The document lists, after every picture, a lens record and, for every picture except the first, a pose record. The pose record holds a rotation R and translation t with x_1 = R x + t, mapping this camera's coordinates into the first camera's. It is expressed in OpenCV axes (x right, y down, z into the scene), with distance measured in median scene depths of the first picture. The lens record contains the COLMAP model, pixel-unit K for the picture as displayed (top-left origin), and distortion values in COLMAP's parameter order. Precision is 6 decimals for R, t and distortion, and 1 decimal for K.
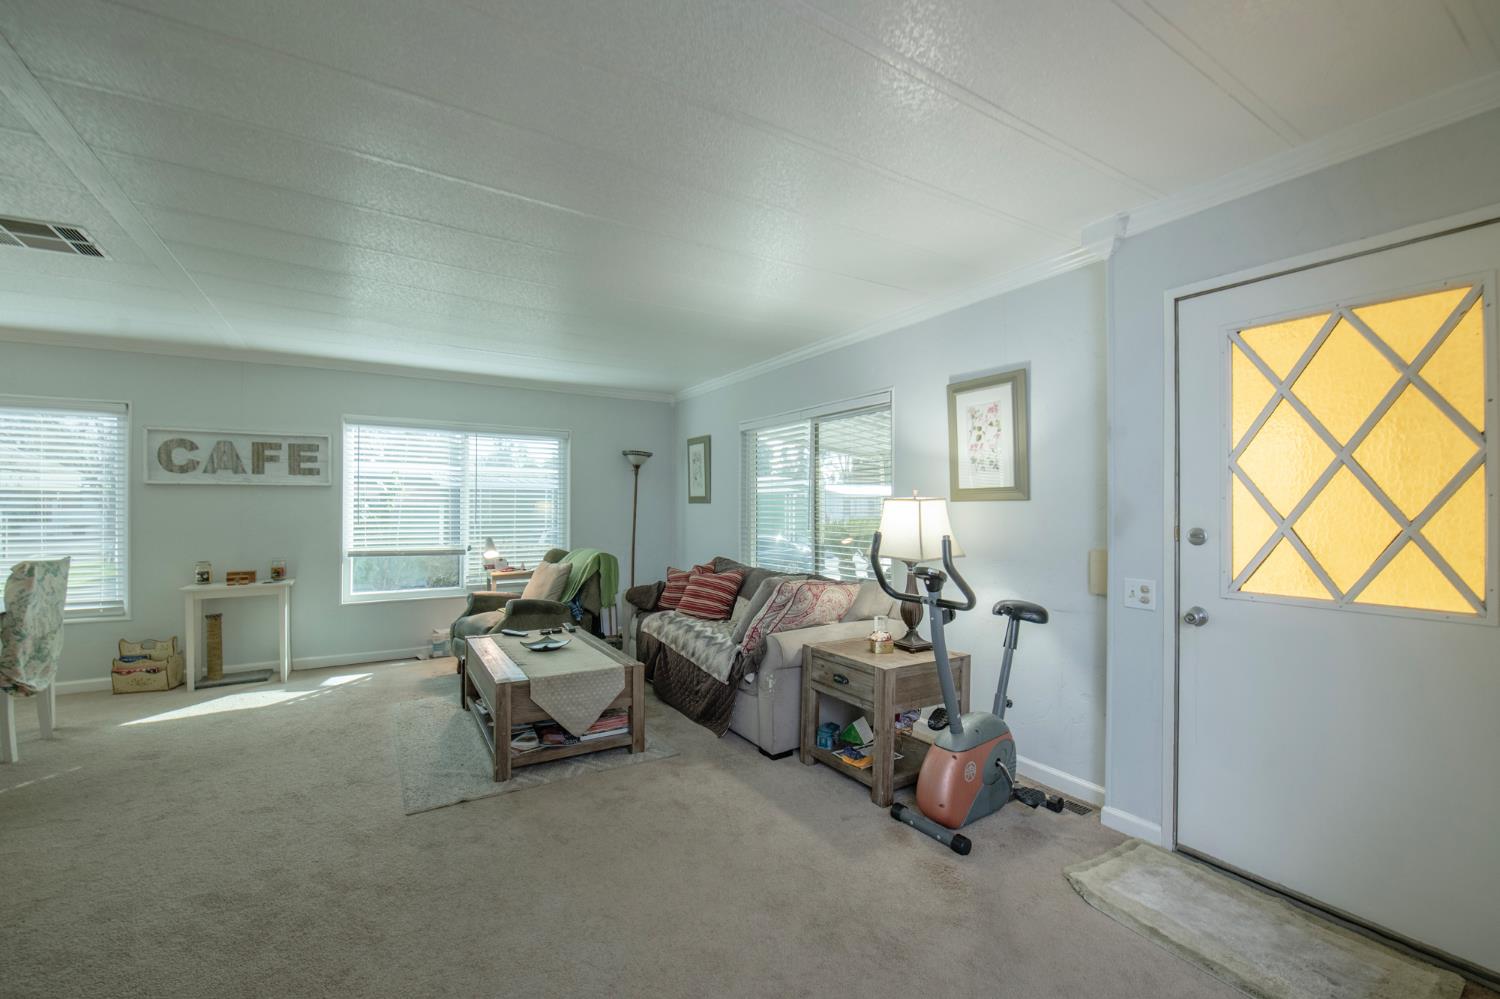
lens RADIAL K [[614.4, 0, 750.0], [0, 614.4, 499.5], [0, 0, 1]] dist [-0.010943, 0.000014]
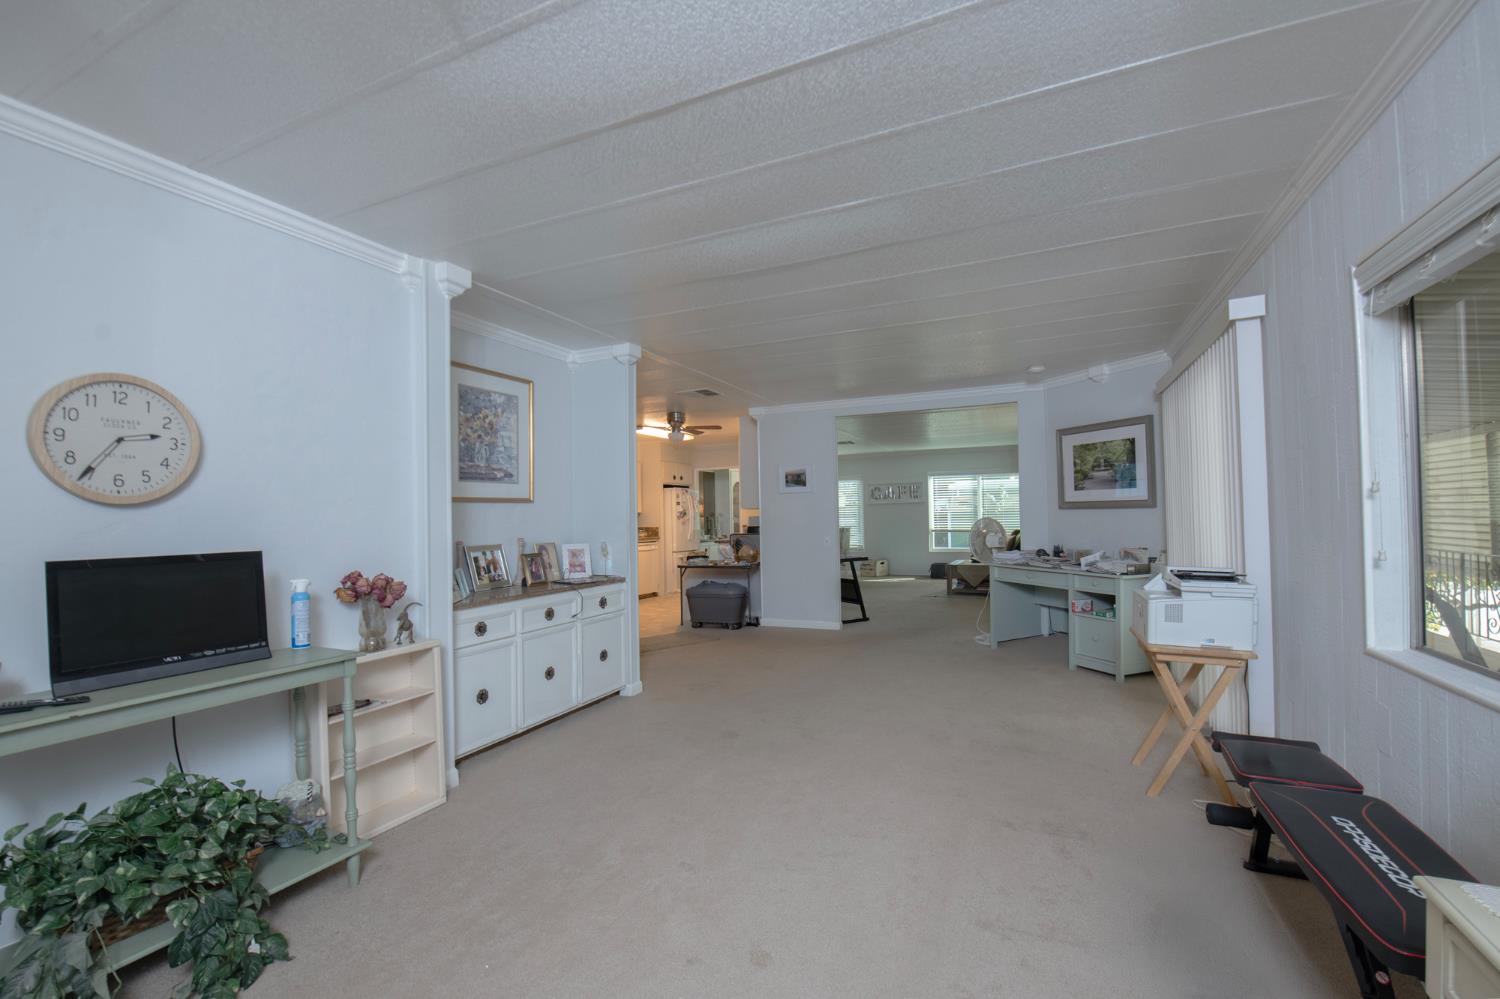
lens RADIAL K [[614.4, 0, 750.0], [0, 614.4, 499.5], [0, 0, 1]] dist [-0.010943, 0.000014]
pose [[0.557402, -0.028060, -0.829768, 1.051782], [0.017125, 0.999605, -0.022299, 0.008871], [0.830066, -0.001780, 0.557662, -1.028286]]
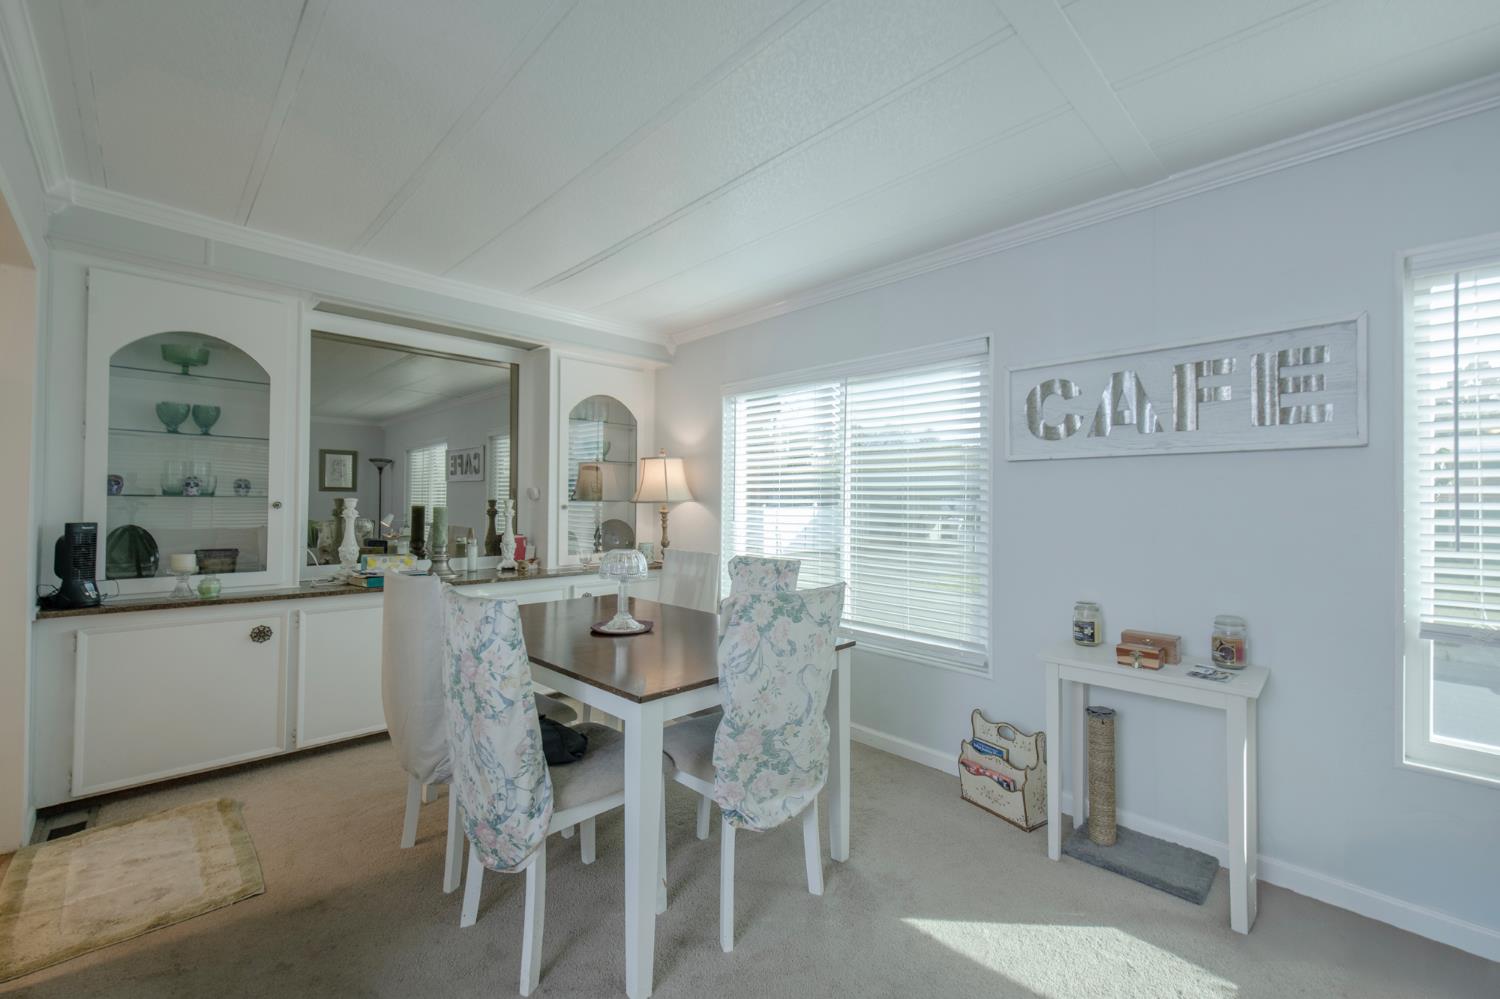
lens RADIAL K [[614.4, 0, 750.0], [0, 614.4, 499.5], [0, 0, 1]] dist [-0.010943, 0.000014]
pose [[0.224485, -0.005346, -0.974463, -0.452207], [0.001374, 0.999986, -0.005170, 0.015307], [0.974477, -0.000179, 0.224489, 0.606473]]
